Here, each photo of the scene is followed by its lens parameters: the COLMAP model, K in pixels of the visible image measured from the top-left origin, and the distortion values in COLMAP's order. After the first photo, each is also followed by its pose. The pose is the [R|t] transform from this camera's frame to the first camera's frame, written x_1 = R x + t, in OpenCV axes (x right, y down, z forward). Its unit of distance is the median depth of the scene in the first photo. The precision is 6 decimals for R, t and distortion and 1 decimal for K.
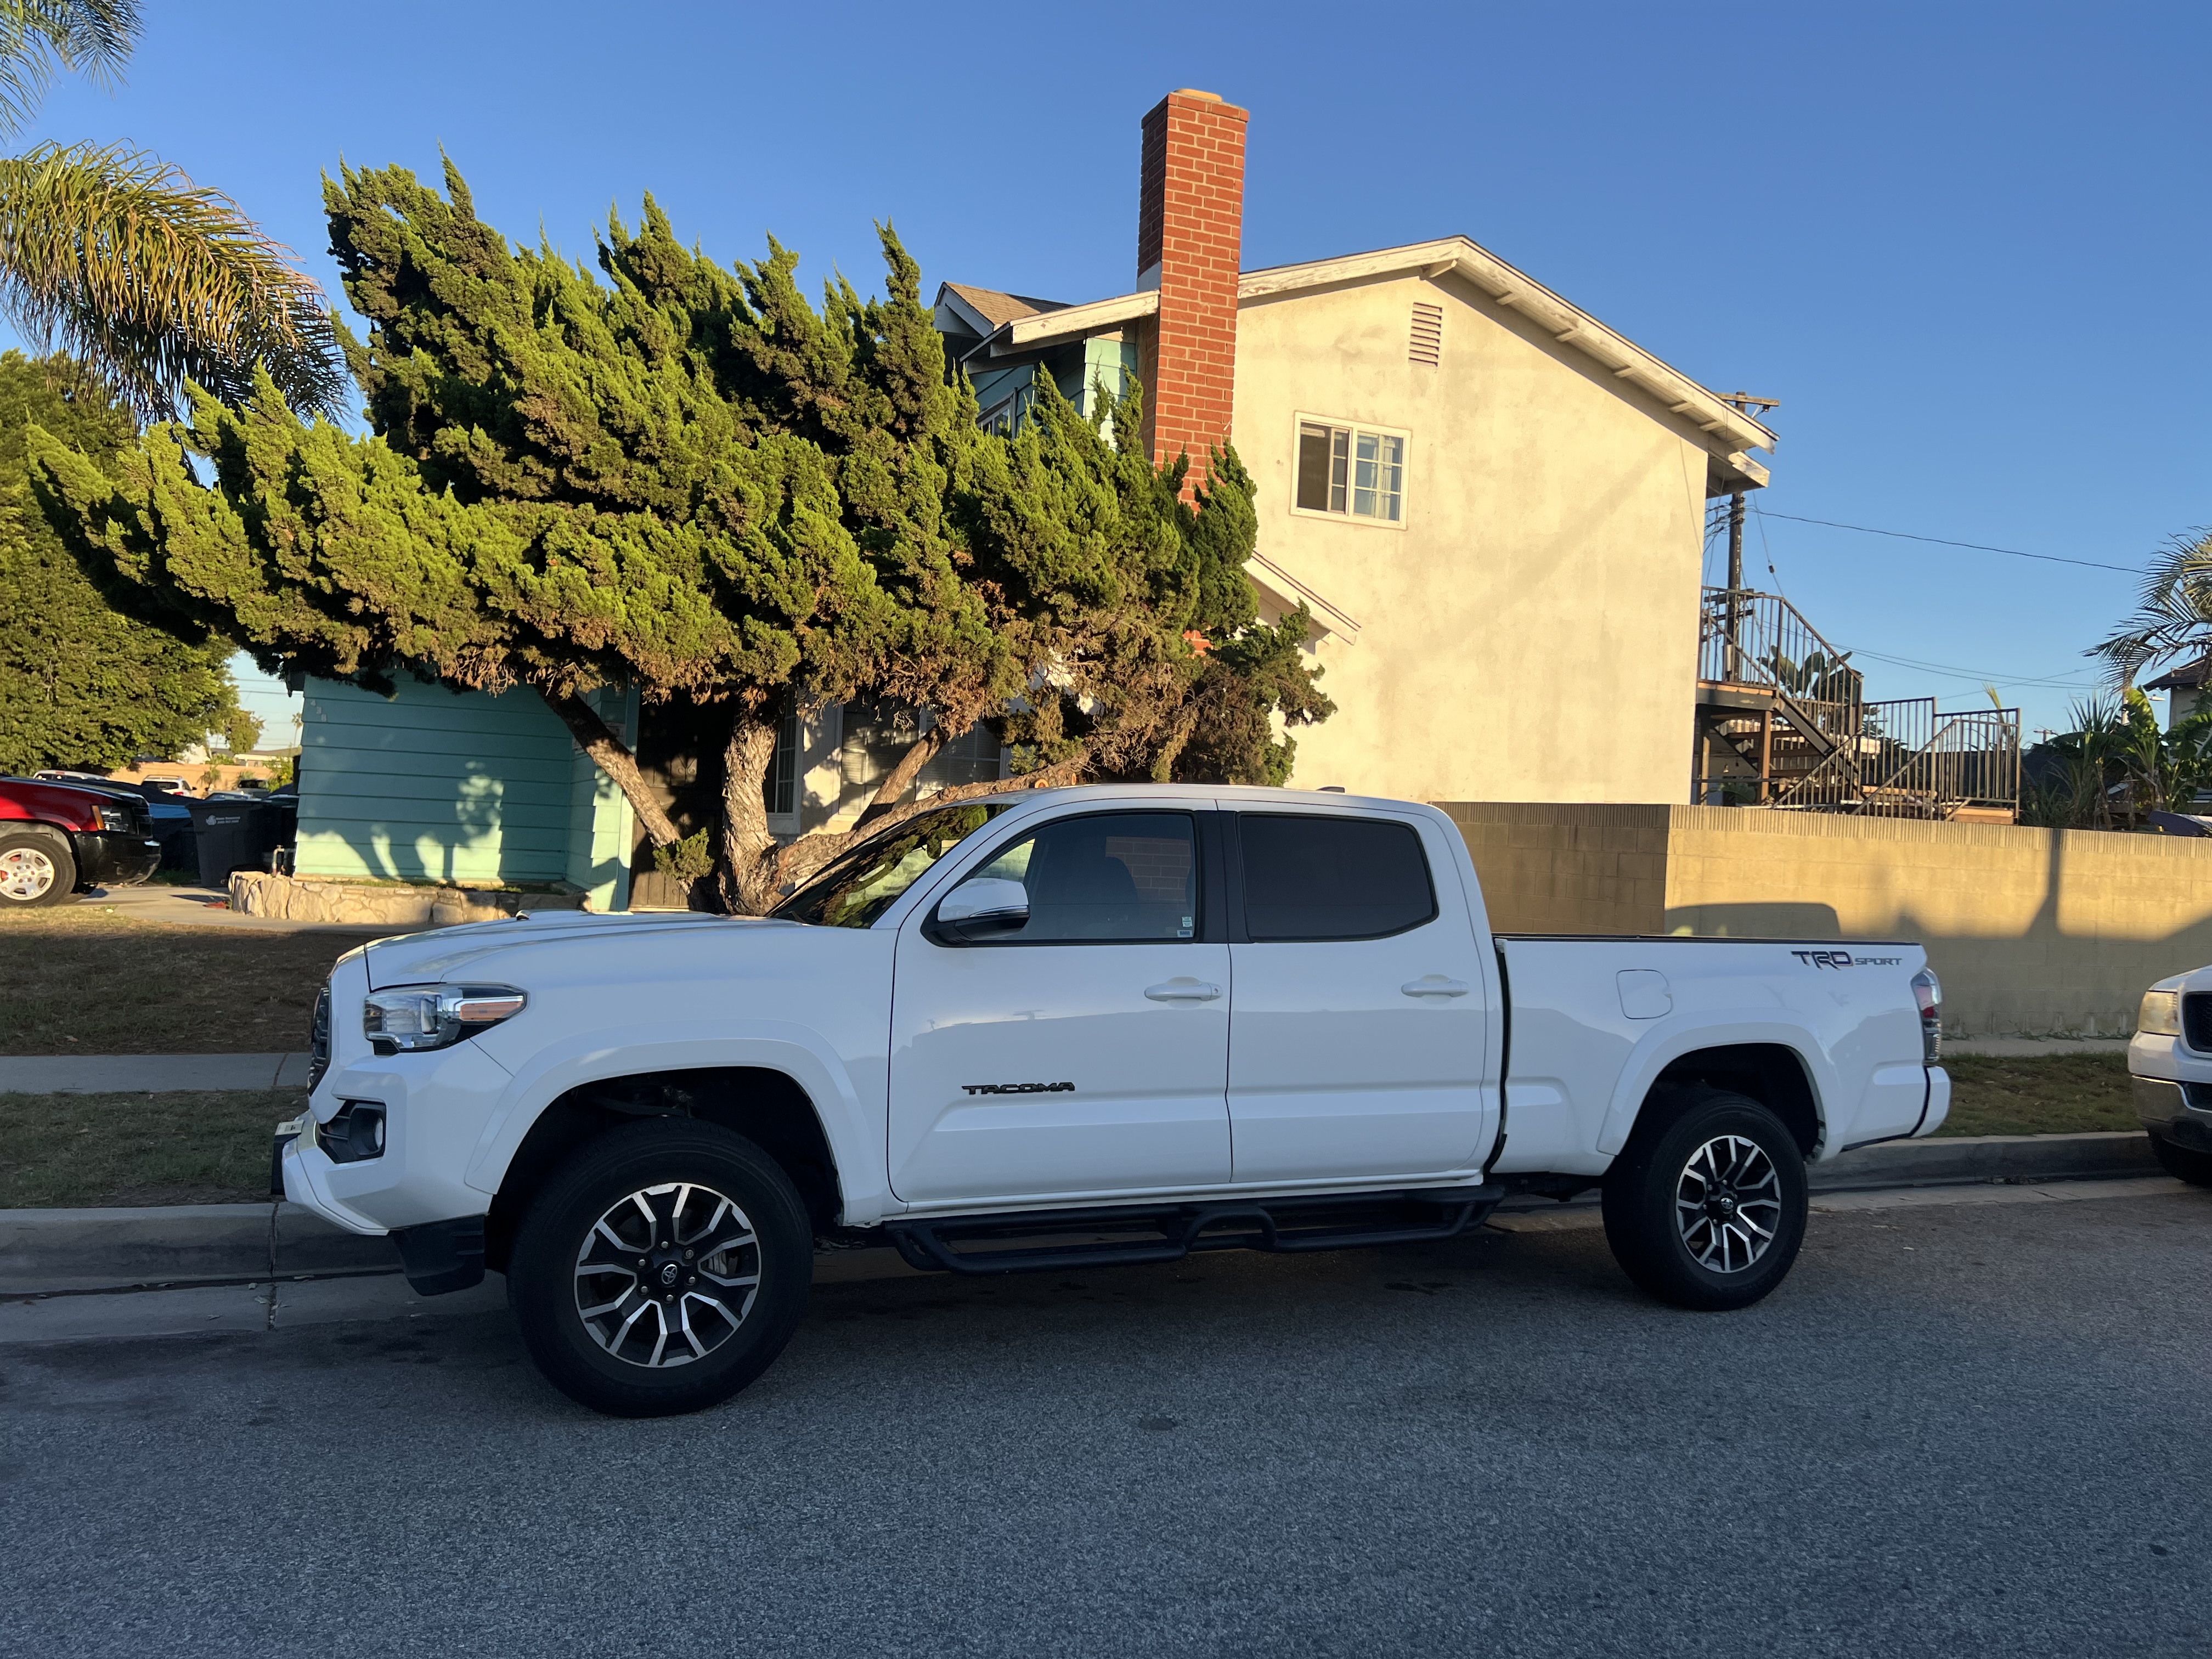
lens RADIAL K [[1642.9, 0, 1106.0], [0, 1642.9, 829.5], [0, 0, 1]] dist [0.092596, -0.210064]
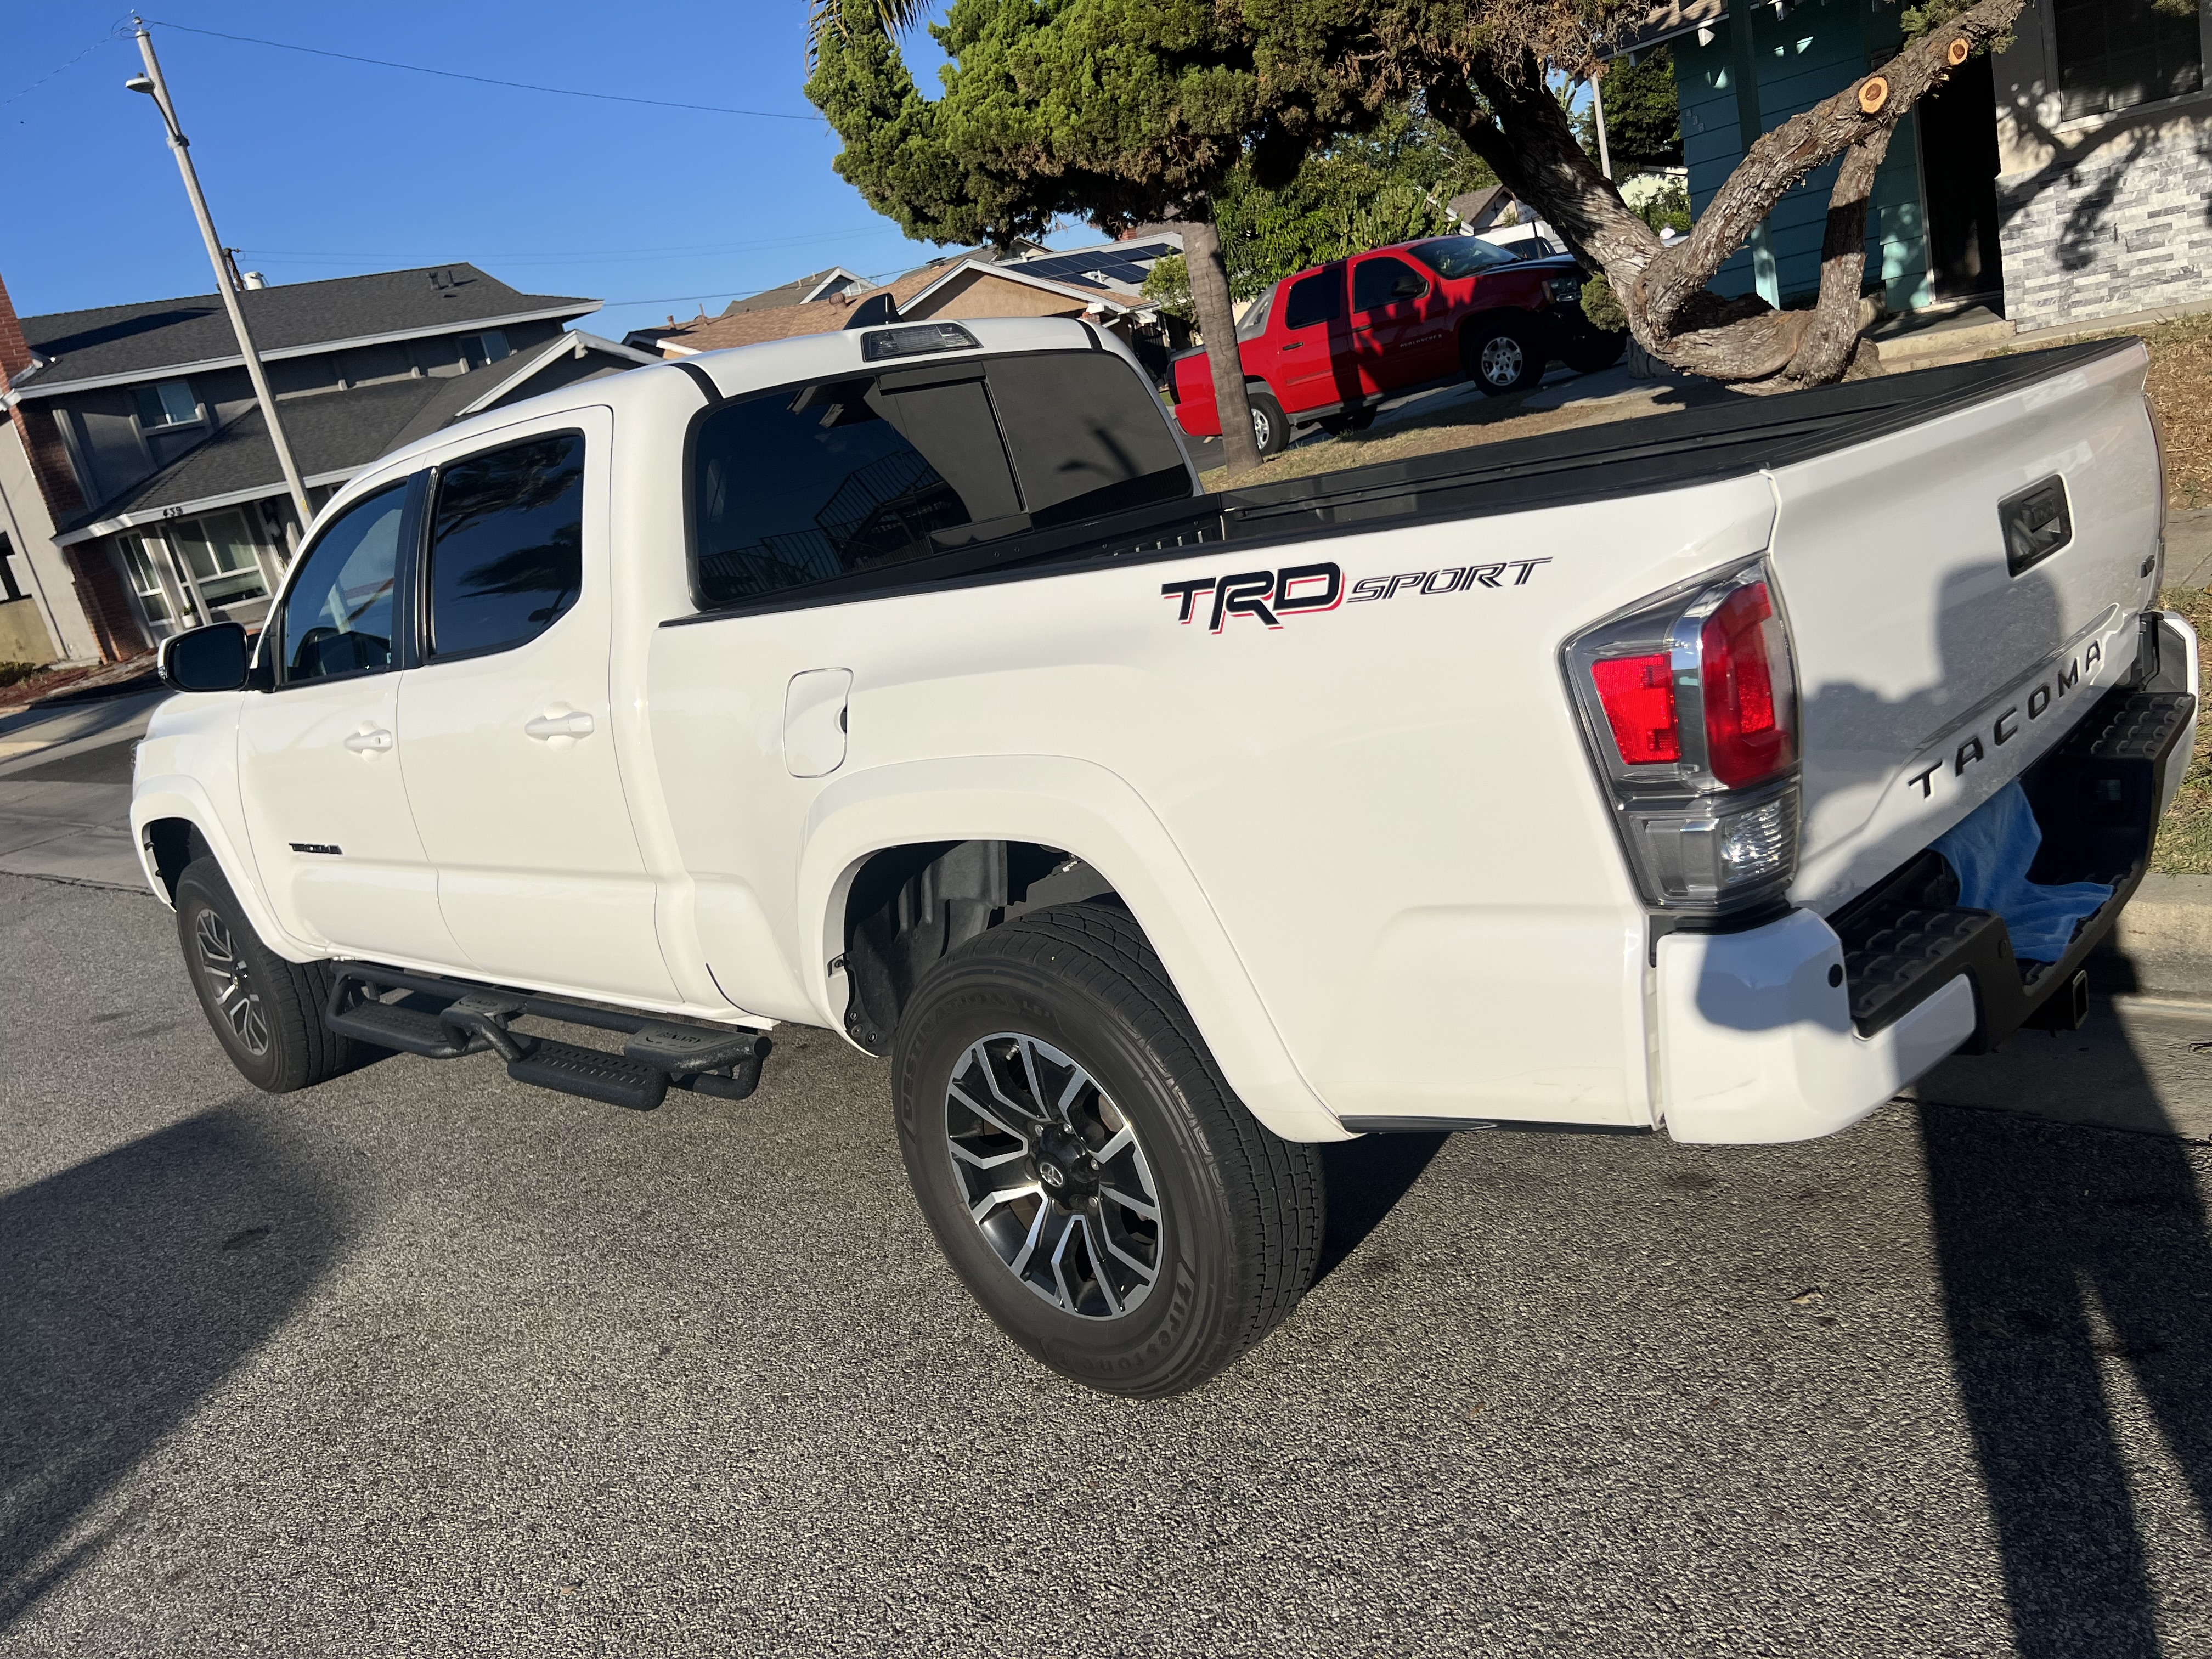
lens RADIAL K [[1677.6, 0, 1106.0], [0, 1677.6, 829.5], [0, 0, 1]] dist [0.036573, -0.040994]
pose [[0.363591, 0.114527, -0.924492, 0.792333], [0.245892, 0.945418, 0.213826, 0.045519], [0.898520, -0.305070, 0.315584, 0.907781]]
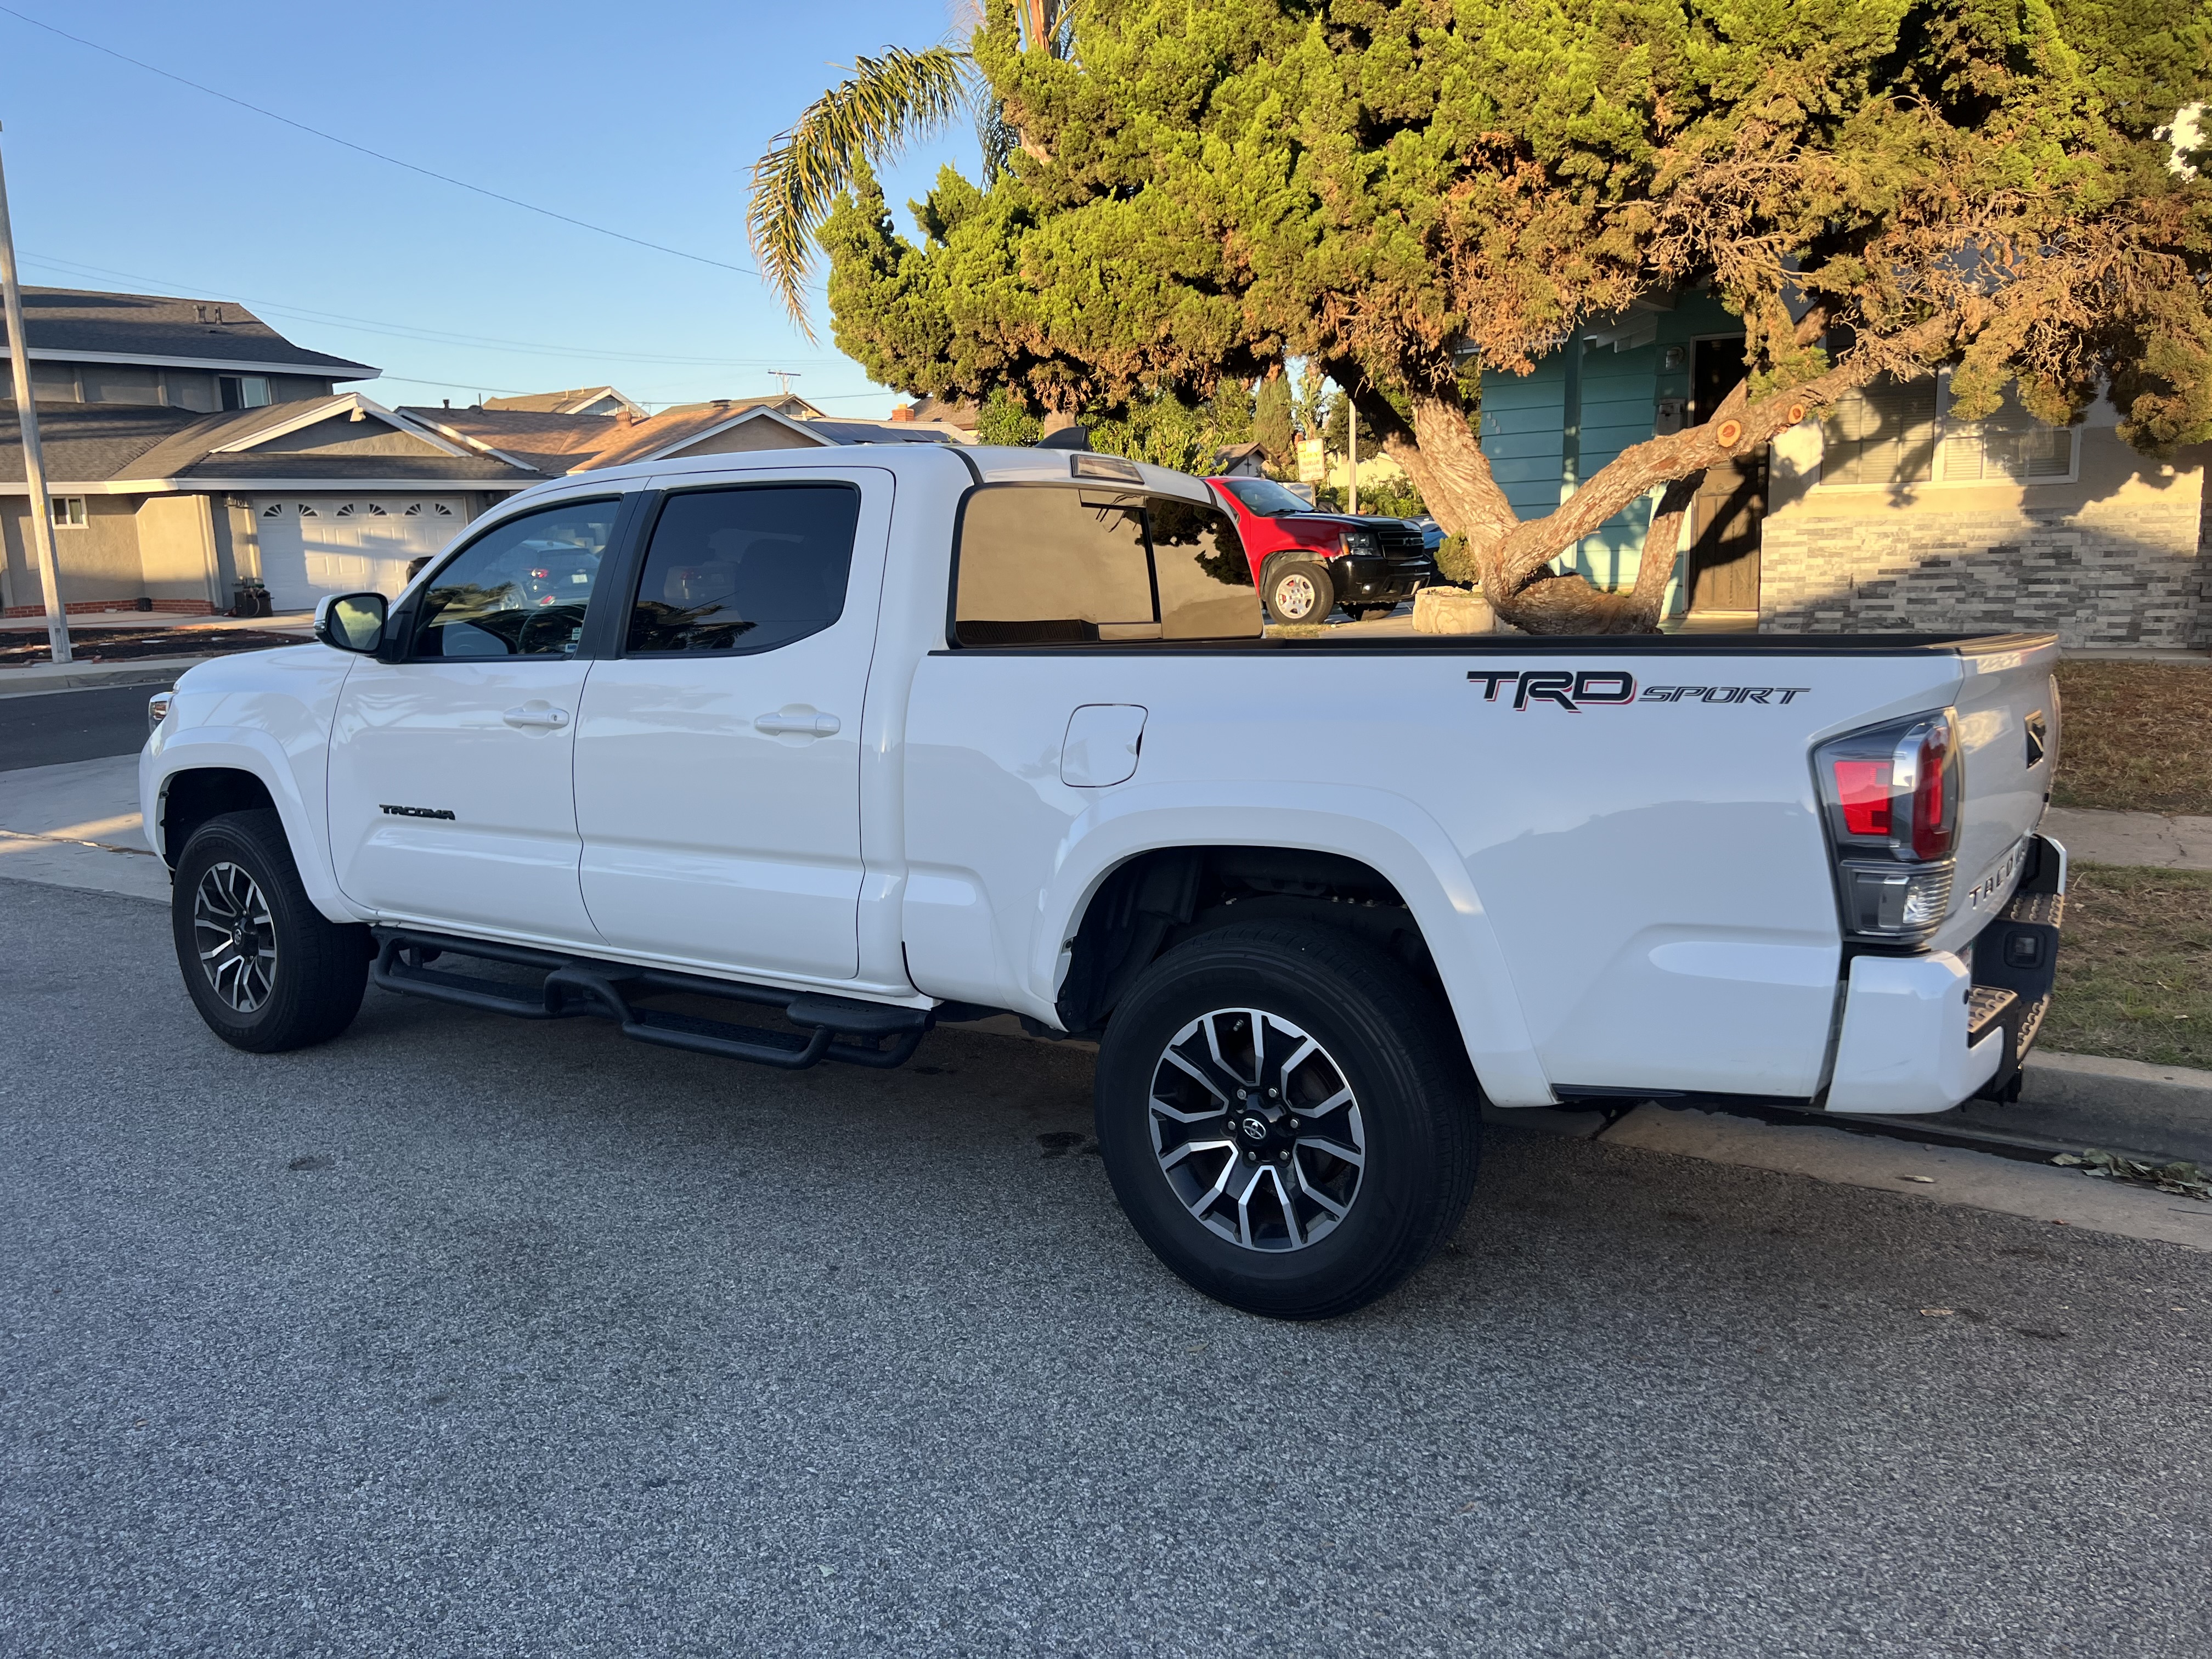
lens RADIAL K [[1658.7, 0, 1106.0], [0, 1658.7, 829.5], [0, 0, 1]] dist [0.054229, -0.063605]
pose [[0.518113, 0.085383, -0.851040, 0.818251], [0.065725, 0.988088, 0.139147, 0.047139], [0.852783, -0.128029, 0.506330, 0.696990]]
